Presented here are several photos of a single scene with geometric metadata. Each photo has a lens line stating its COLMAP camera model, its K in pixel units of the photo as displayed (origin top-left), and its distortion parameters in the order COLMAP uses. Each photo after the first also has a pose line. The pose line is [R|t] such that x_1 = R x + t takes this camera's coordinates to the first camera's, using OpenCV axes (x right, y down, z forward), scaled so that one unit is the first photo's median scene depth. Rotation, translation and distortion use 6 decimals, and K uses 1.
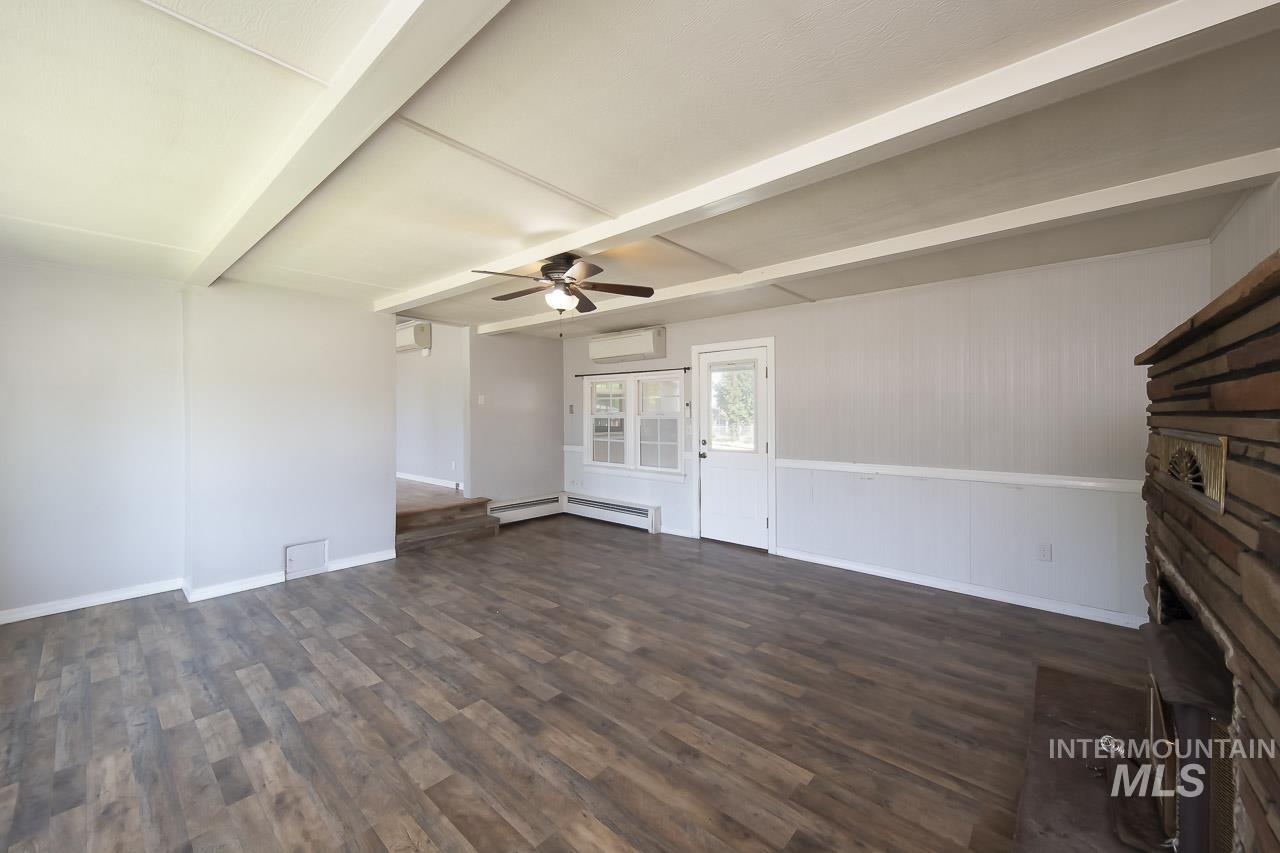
lens RADIAL K [[485.9, 0, 648.4], [0, 485.9, 410.5], [0, 0, 1]] dist [0.011484, -0.000873]
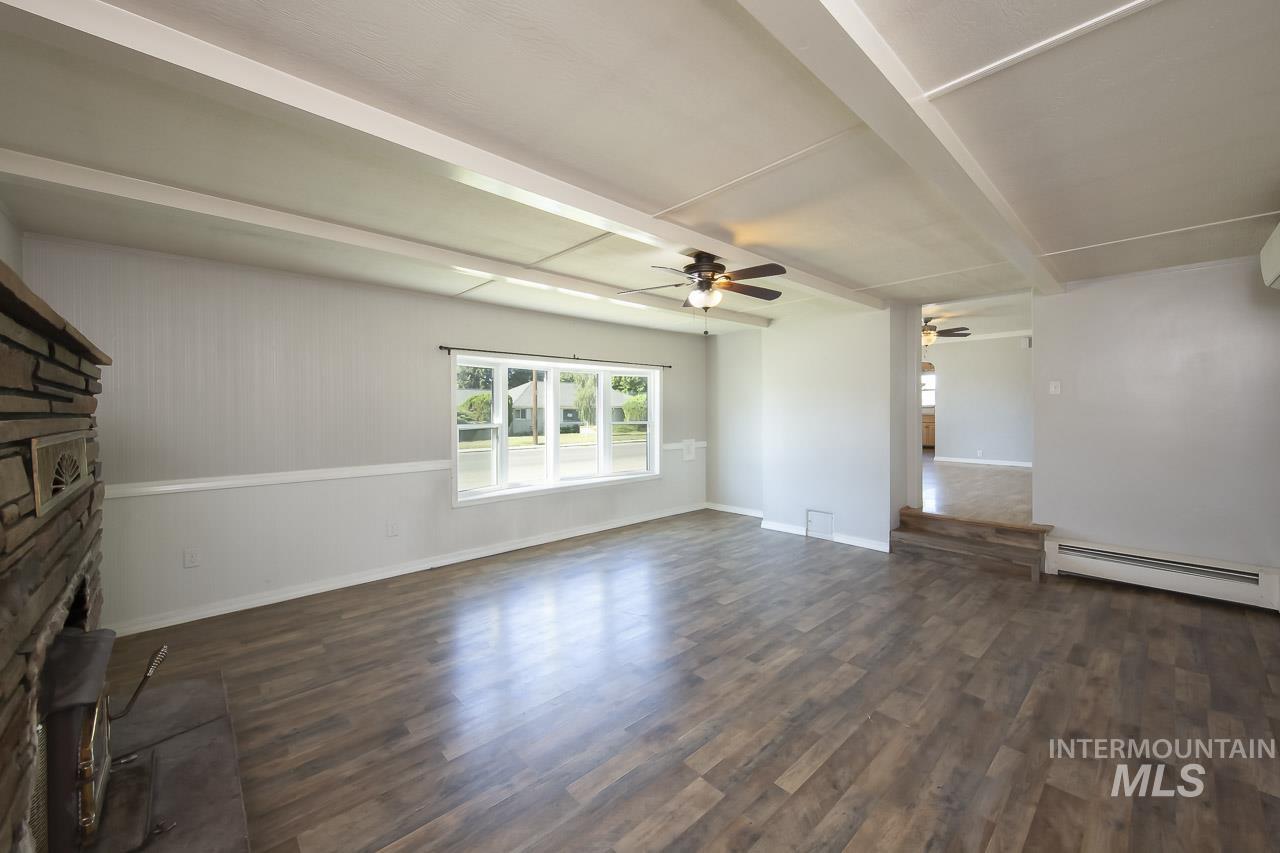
lens RADIAL K [[485.9, 0, 645.8], [0, 485.9, 420.3], [0, 0, 1]] dist [0.011484, -0.000873]
pose [[-0.100009, 0.022140, -0.994740, 0.854212], [0.014422, 0.999680, 0.020800, 0.003958], [0.994882, -0.012266, -0.100296, 0.994641]]
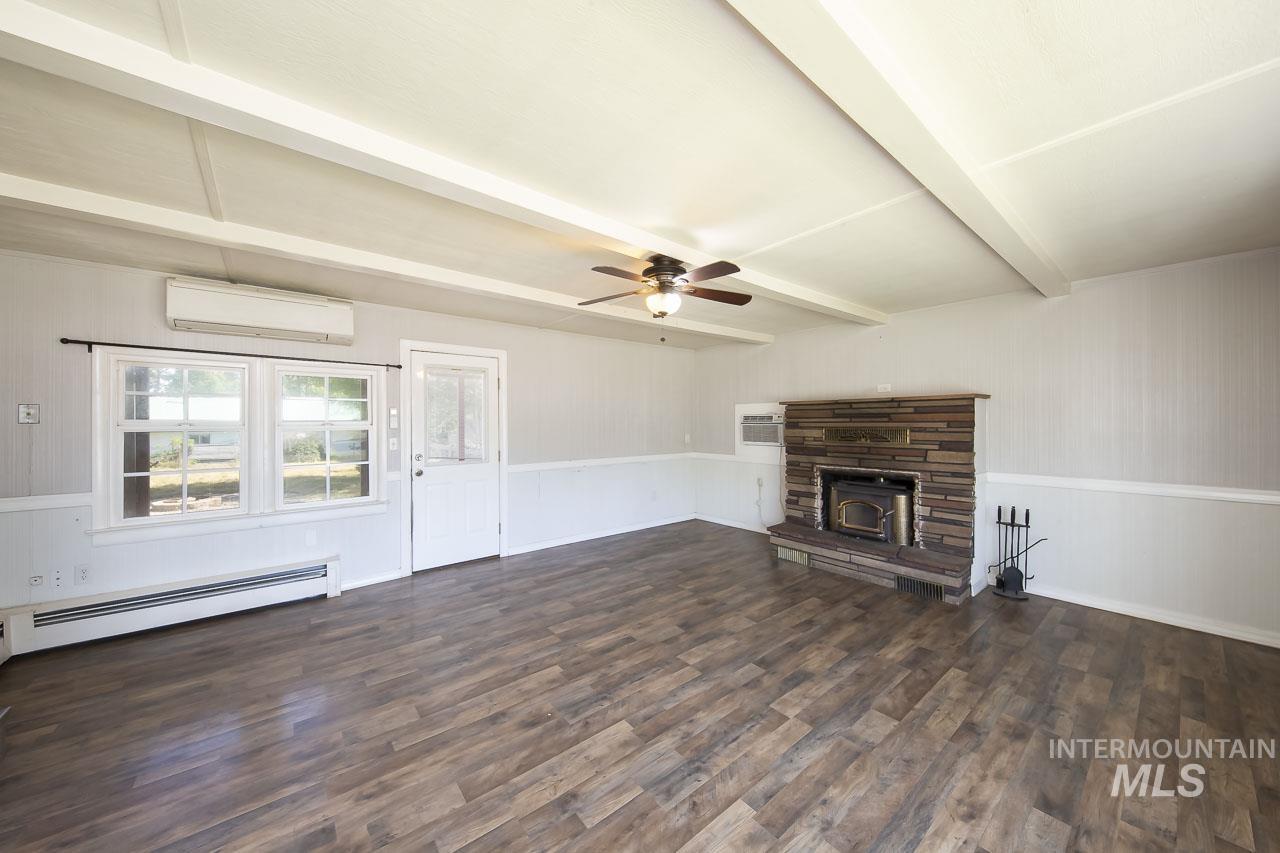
lens RADIAL K [[444.8, 0, 631.7], [0, 444.8, 426.6], [0, 0, 1]] dist [0.007184, -0.001028]
pose [[0.178800, -0.006728, 0.983862, -1.068272], [-0.003423, 0.999966, 0.007460, 0.008389], [-0.983879, -0.004702, 0.178771, 0.924137]]
